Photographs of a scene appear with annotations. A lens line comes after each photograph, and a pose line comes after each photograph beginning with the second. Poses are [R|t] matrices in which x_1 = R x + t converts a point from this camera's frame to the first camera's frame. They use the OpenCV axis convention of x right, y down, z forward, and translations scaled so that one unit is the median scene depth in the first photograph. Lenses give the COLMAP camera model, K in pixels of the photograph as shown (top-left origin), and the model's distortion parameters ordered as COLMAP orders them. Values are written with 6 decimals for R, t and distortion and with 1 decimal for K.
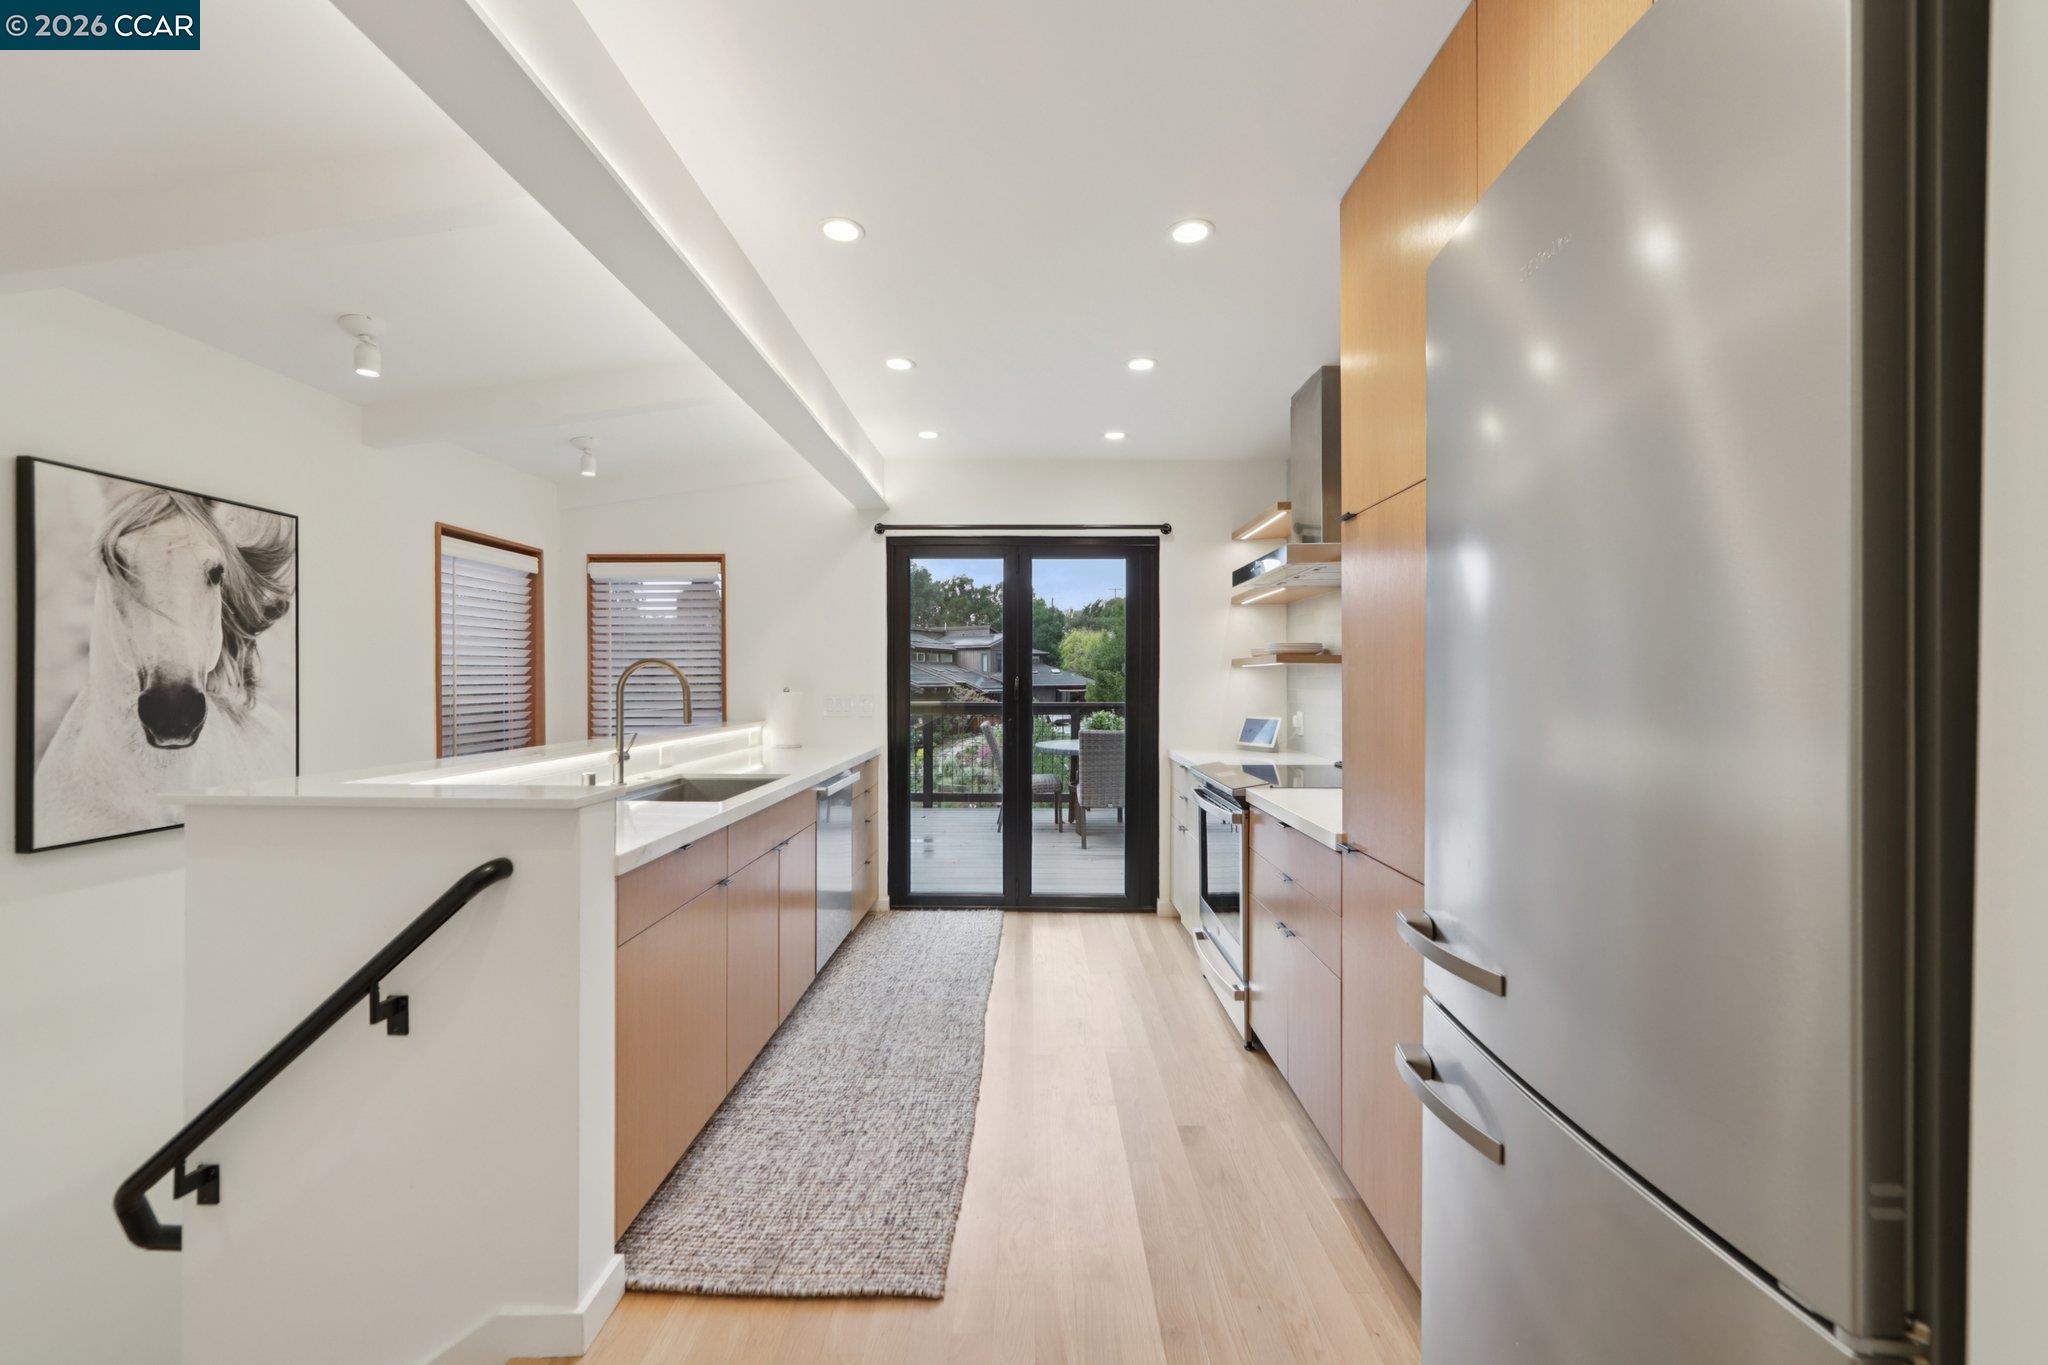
lens RADIAL K [[818.3, 0, 1022.5], [0, 818.3, 682.3], [0, 0, 1]] dist [0.002348, 0.000773]
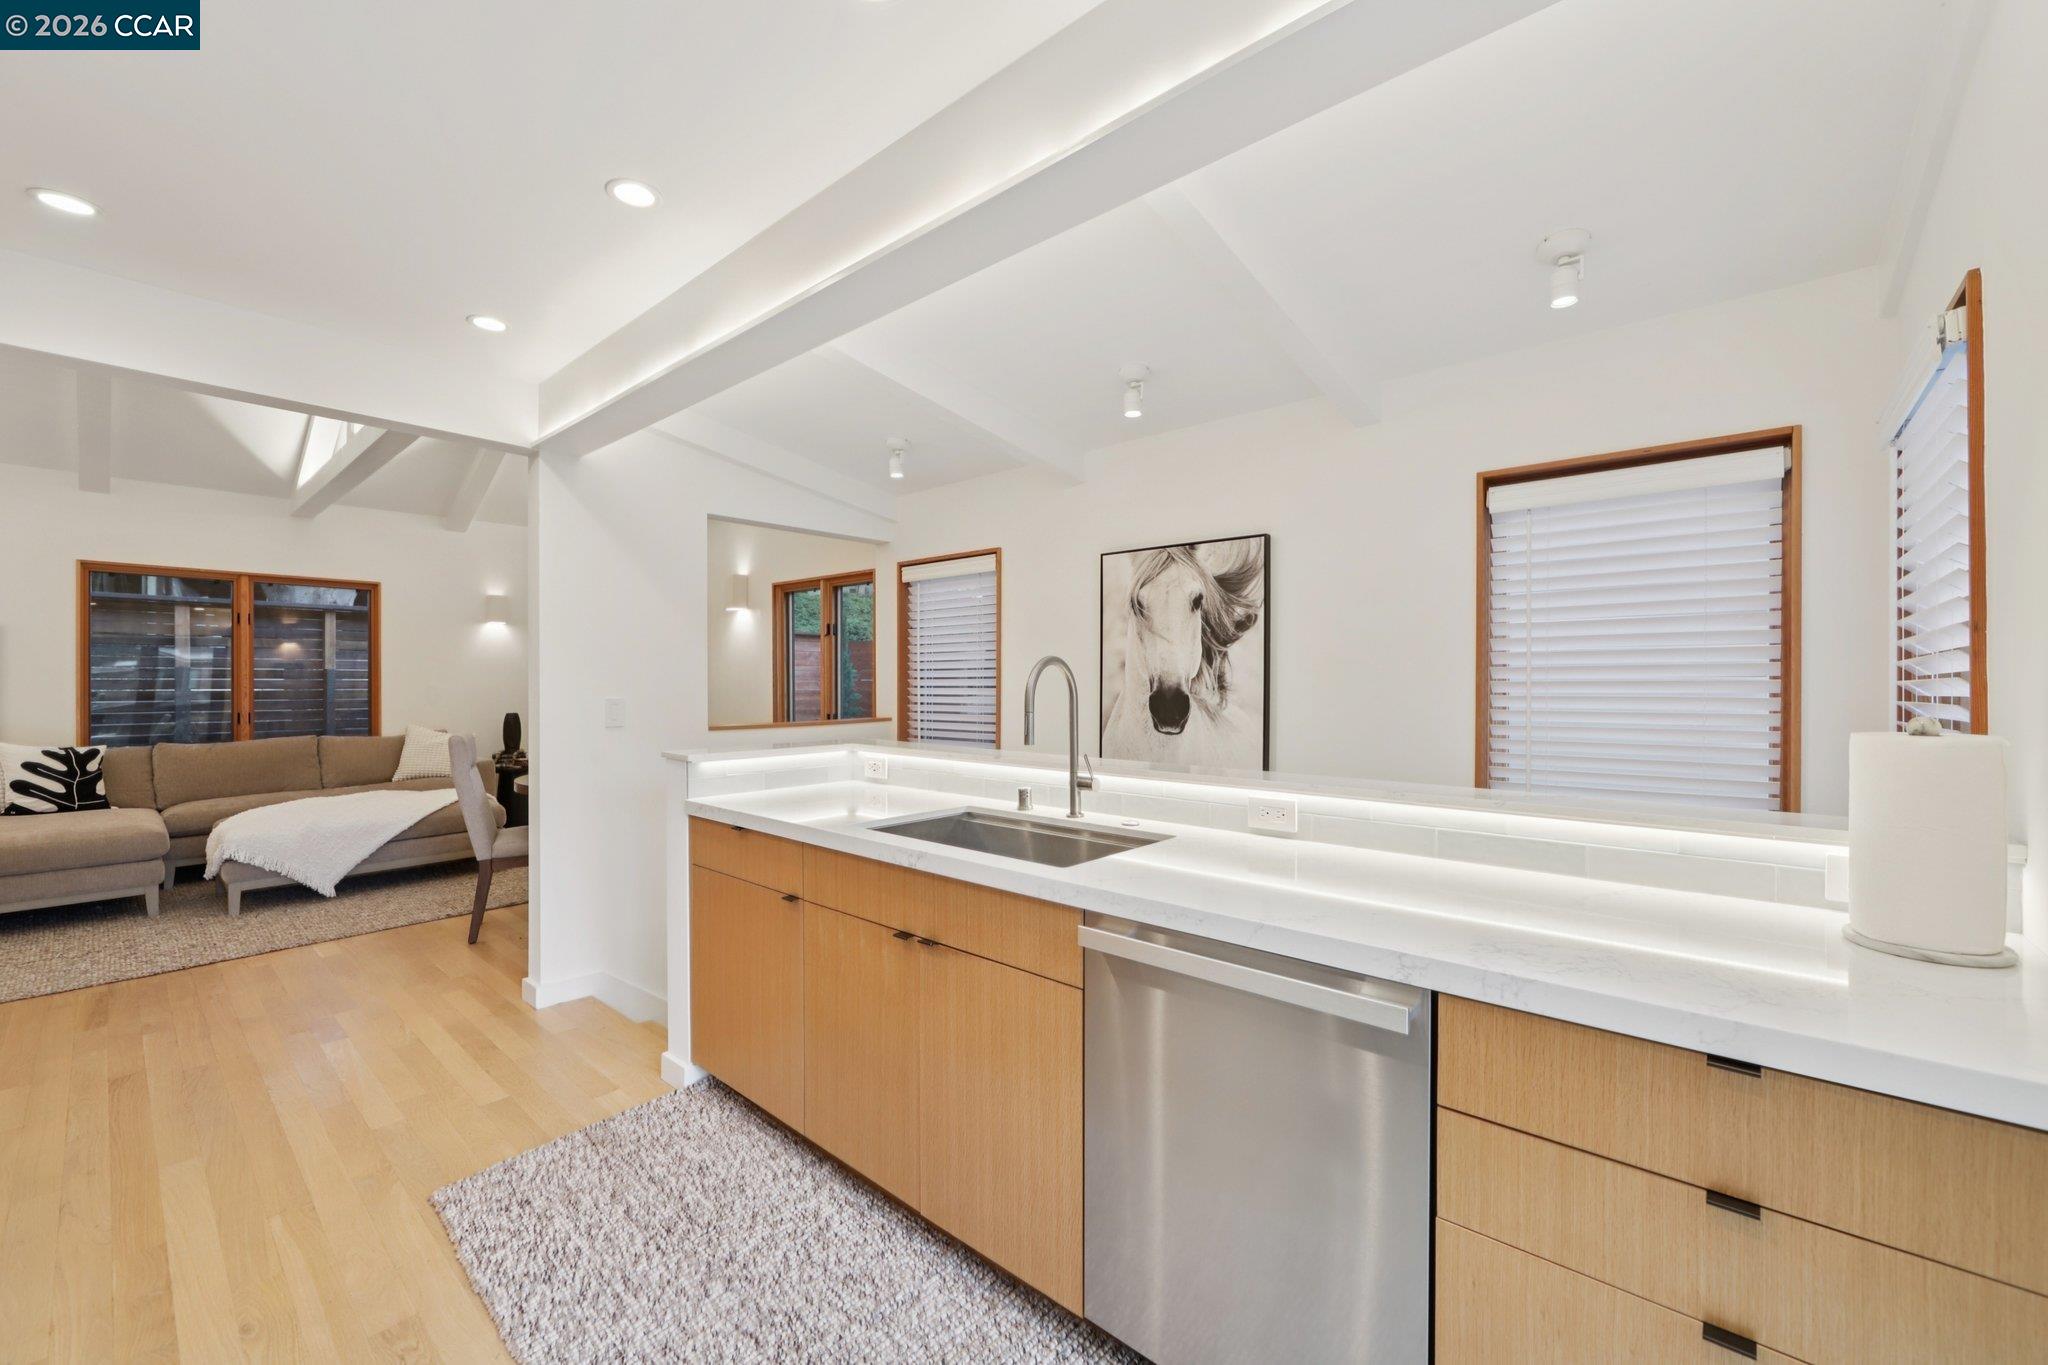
lens RADIAL K [[811.3, 0, 1024.0], [0, 811.3, 682.5], [0, 0, 1]] dist [-0.016725, 0.004701]
pose [[-0.643983, -0.003478, -0.765032, 0.145110], [-0.004932, 0.999988, -0.000395, -0.004038], [0.765024, 0.003519, -0.643992, 1.504026]]
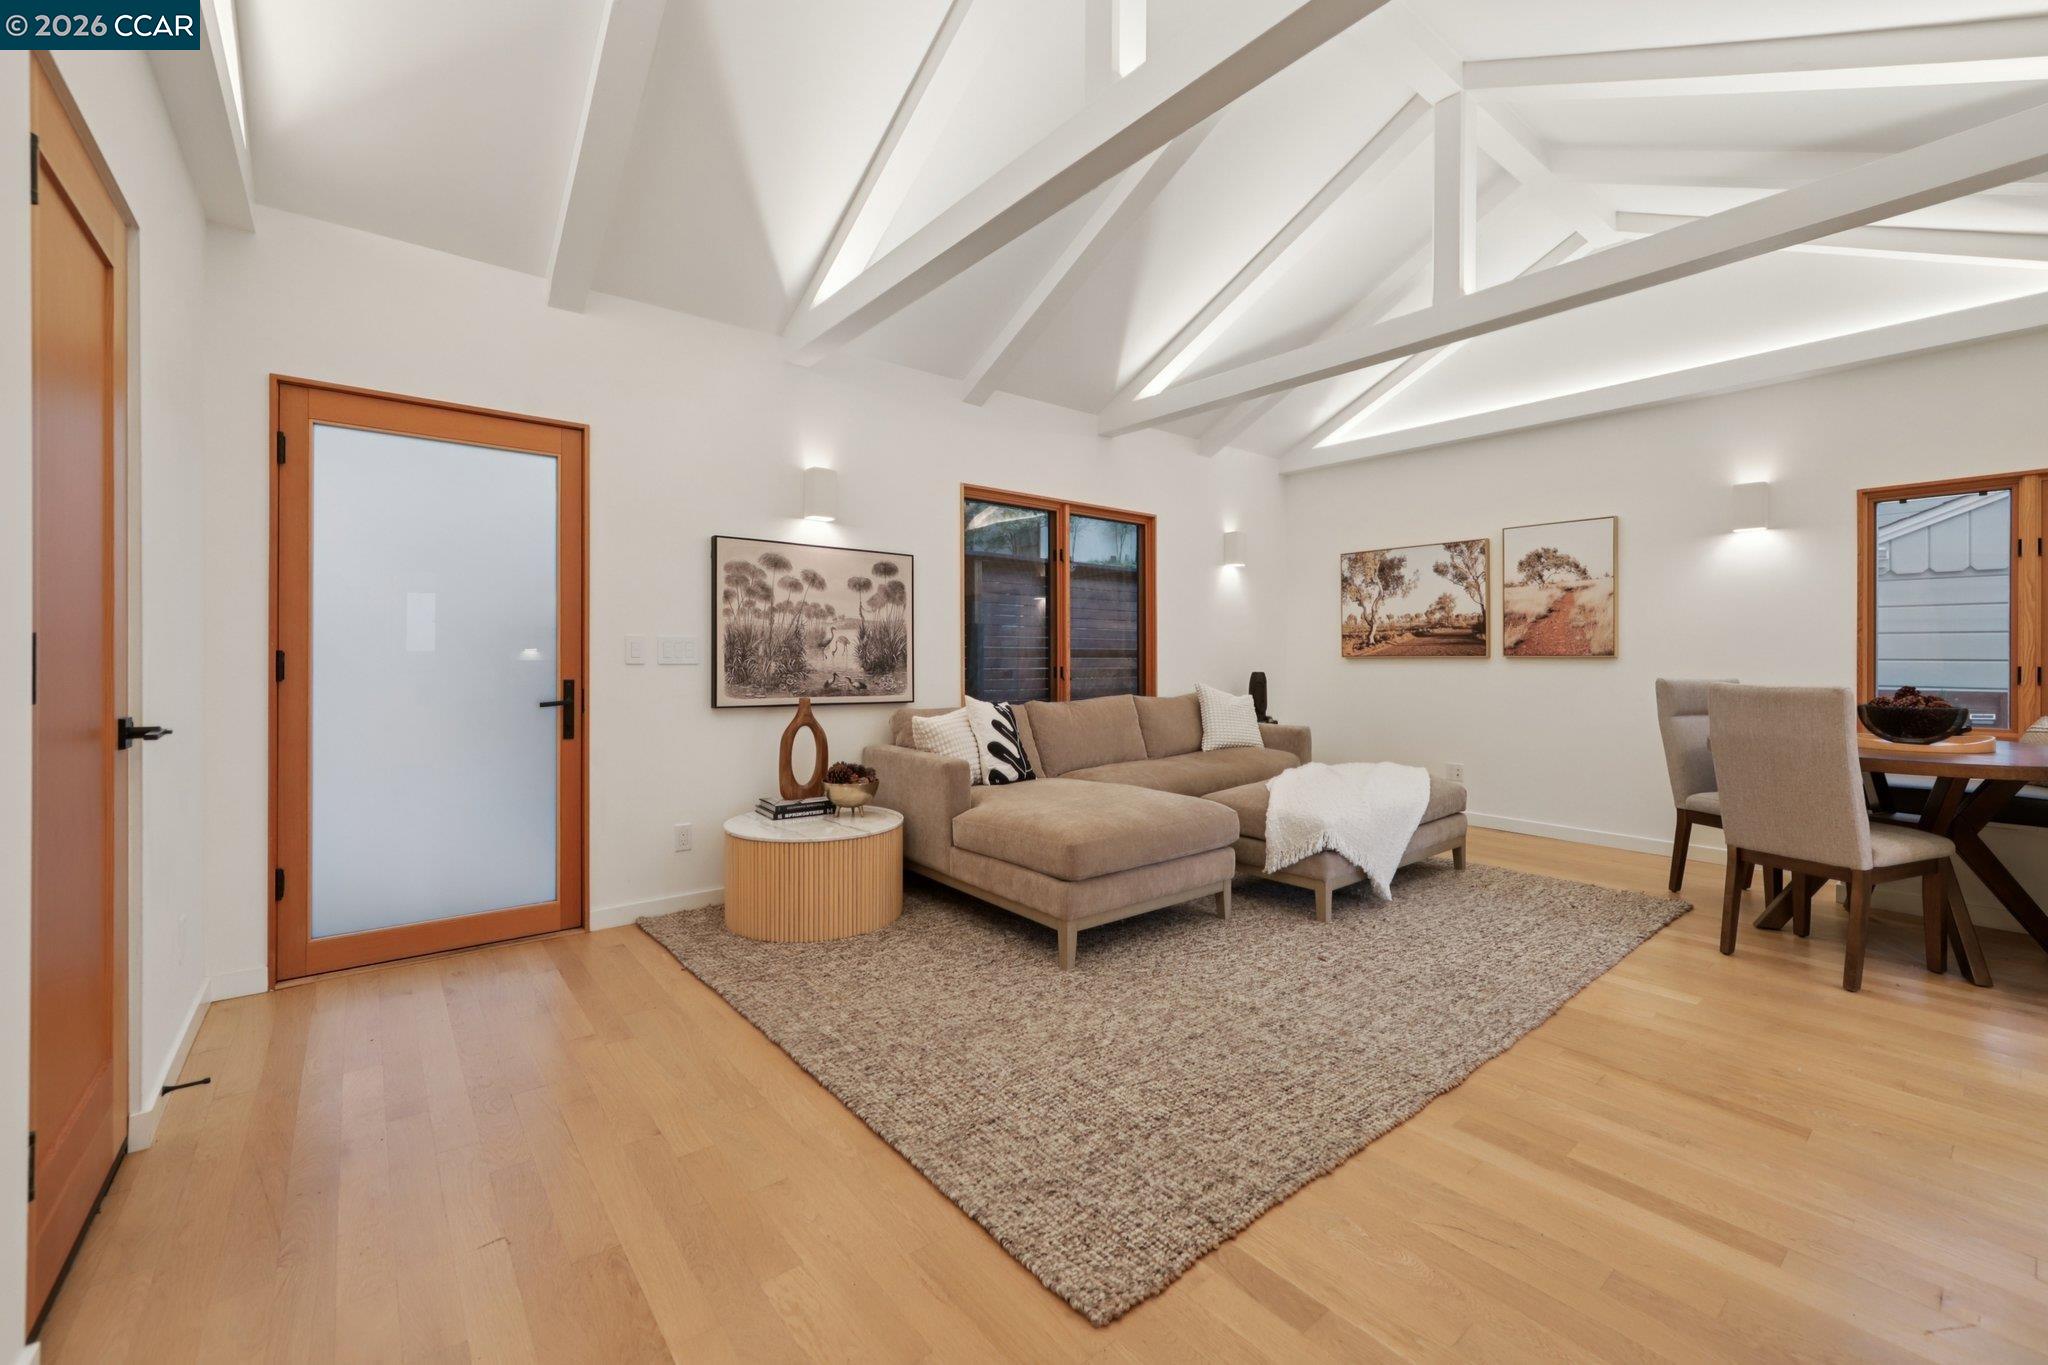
lens RADIAL K [[829.6, 0, 1032.9], [0, 829.6, 665.8], [0, 0, 1]] dist [0.000005, 0.000157]
pose [[-0.762260, 0.000622, -0.647270, 1.101727], [-0.006818, 0.999936, 0.008991, 0.065373], [0.647235, 0.011267, -0.762207, -0.047407]]
